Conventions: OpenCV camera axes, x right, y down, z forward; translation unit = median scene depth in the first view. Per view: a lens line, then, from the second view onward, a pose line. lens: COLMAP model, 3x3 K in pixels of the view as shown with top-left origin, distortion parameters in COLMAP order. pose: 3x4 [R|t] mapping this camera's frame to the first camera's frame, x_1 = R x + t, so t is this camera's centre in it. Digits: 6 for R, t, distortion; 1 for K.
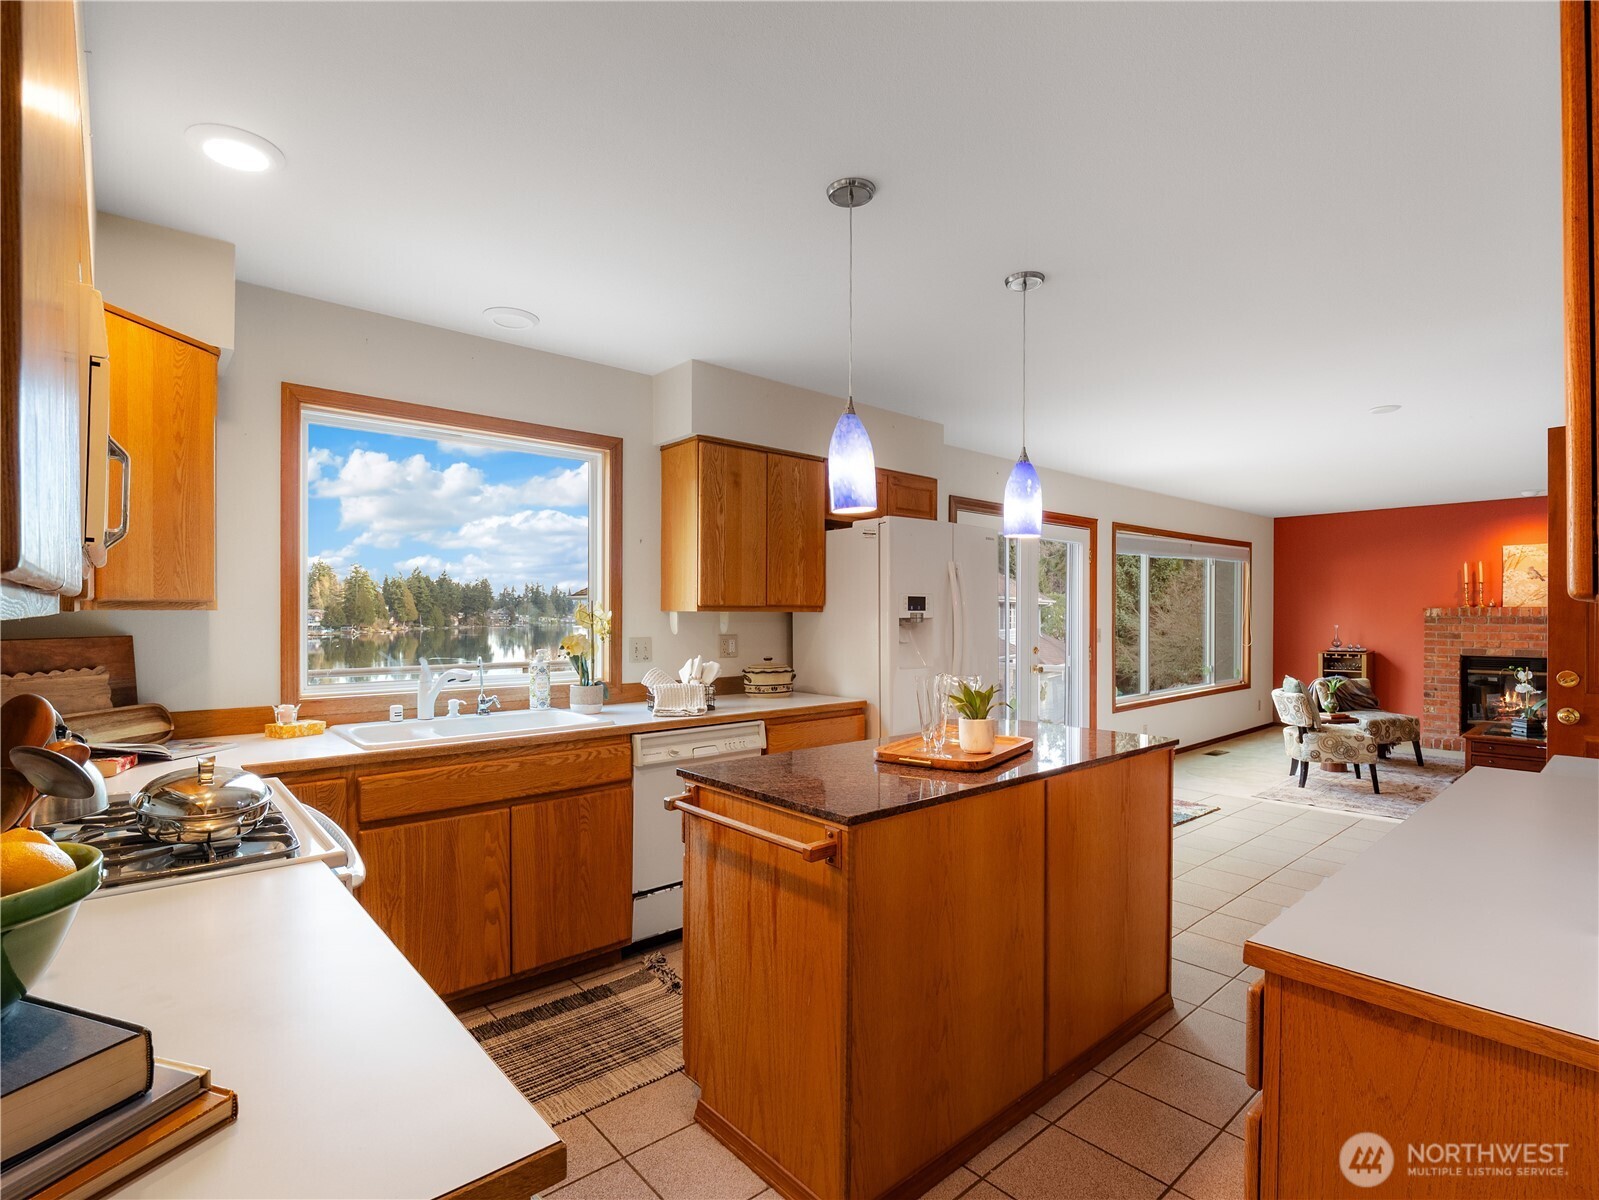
lens RADIAL K [[777.3, 0, 803.5], [0, 777.3, 614.8], [0, 0, 1]] dist [-0.019281, -0.000156]
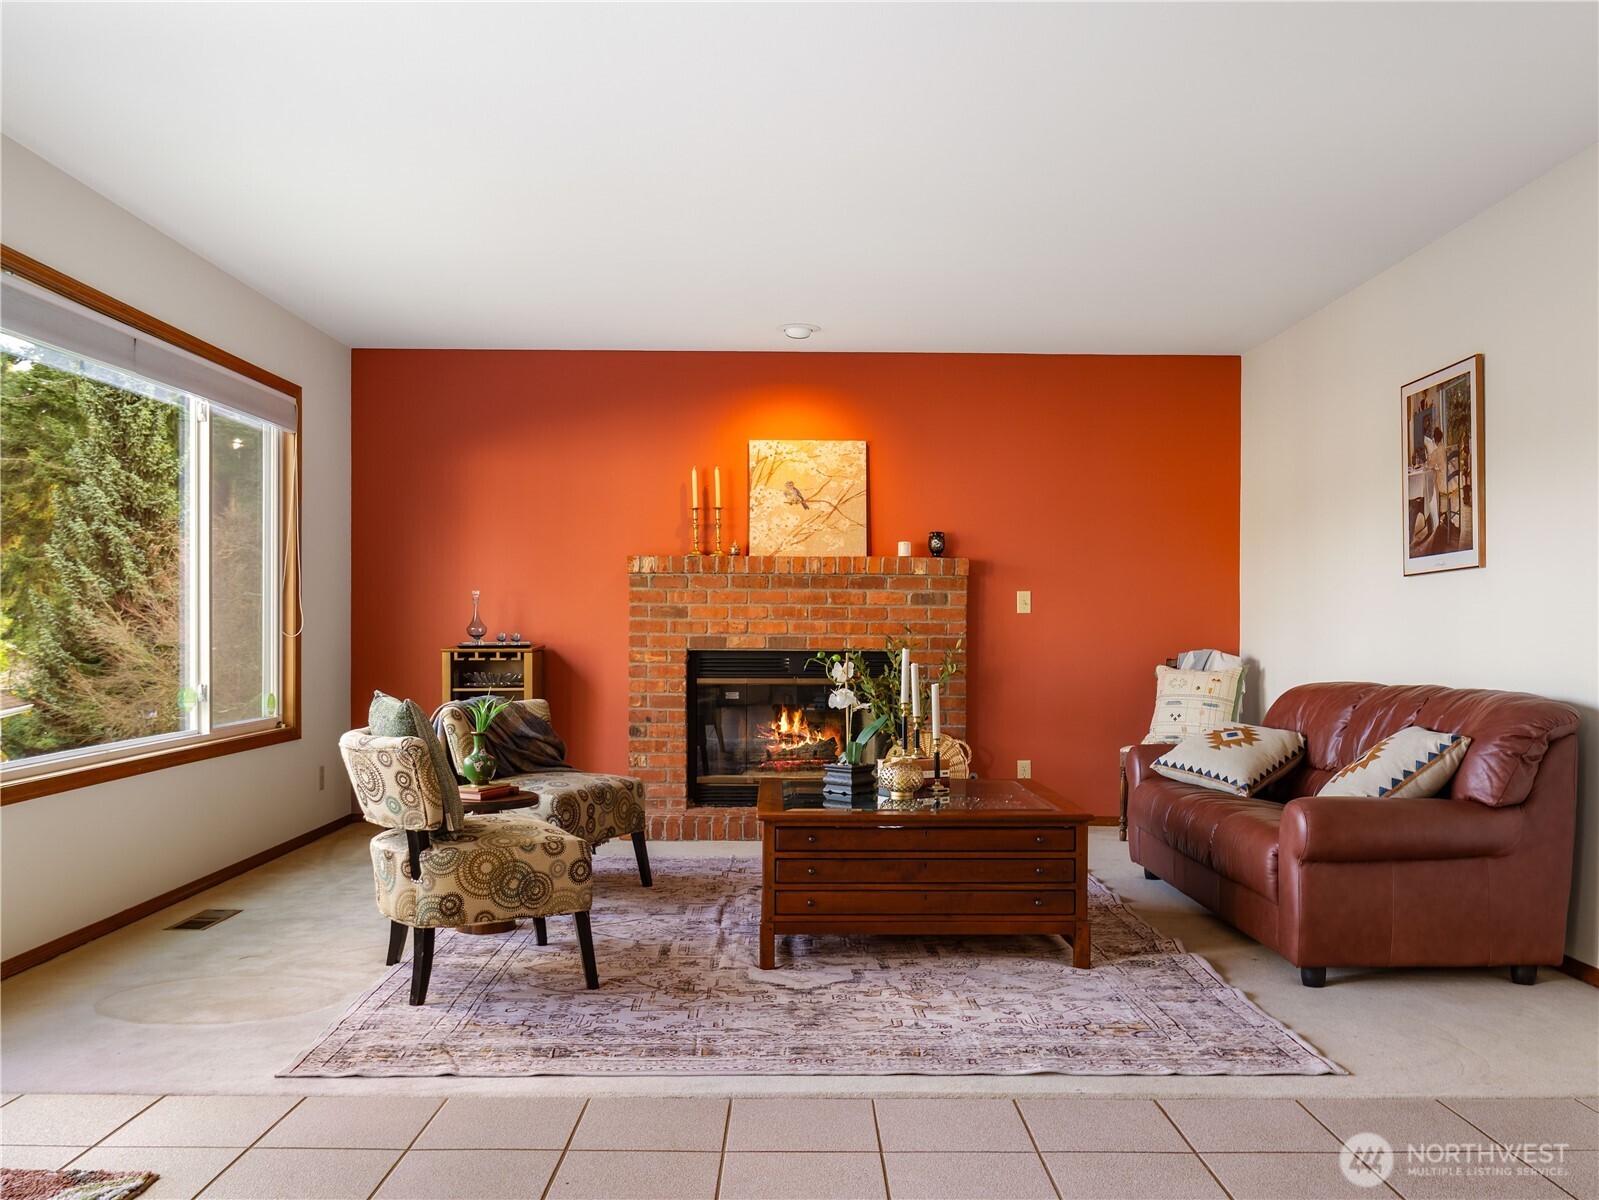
lens RADIAL K [[1418.9, 0, 801.1], [0, 1418.9, 654.7], [0, 0, 1]] dist [-0.008562, -0.005015]
pose [[0.661555, -0.012342, 0.749795, 0.262694], [-0.002677, 0.999819, 0.018819, 0.049252], [-0.749892, -0.014457, 0.661402, 0.416198]]
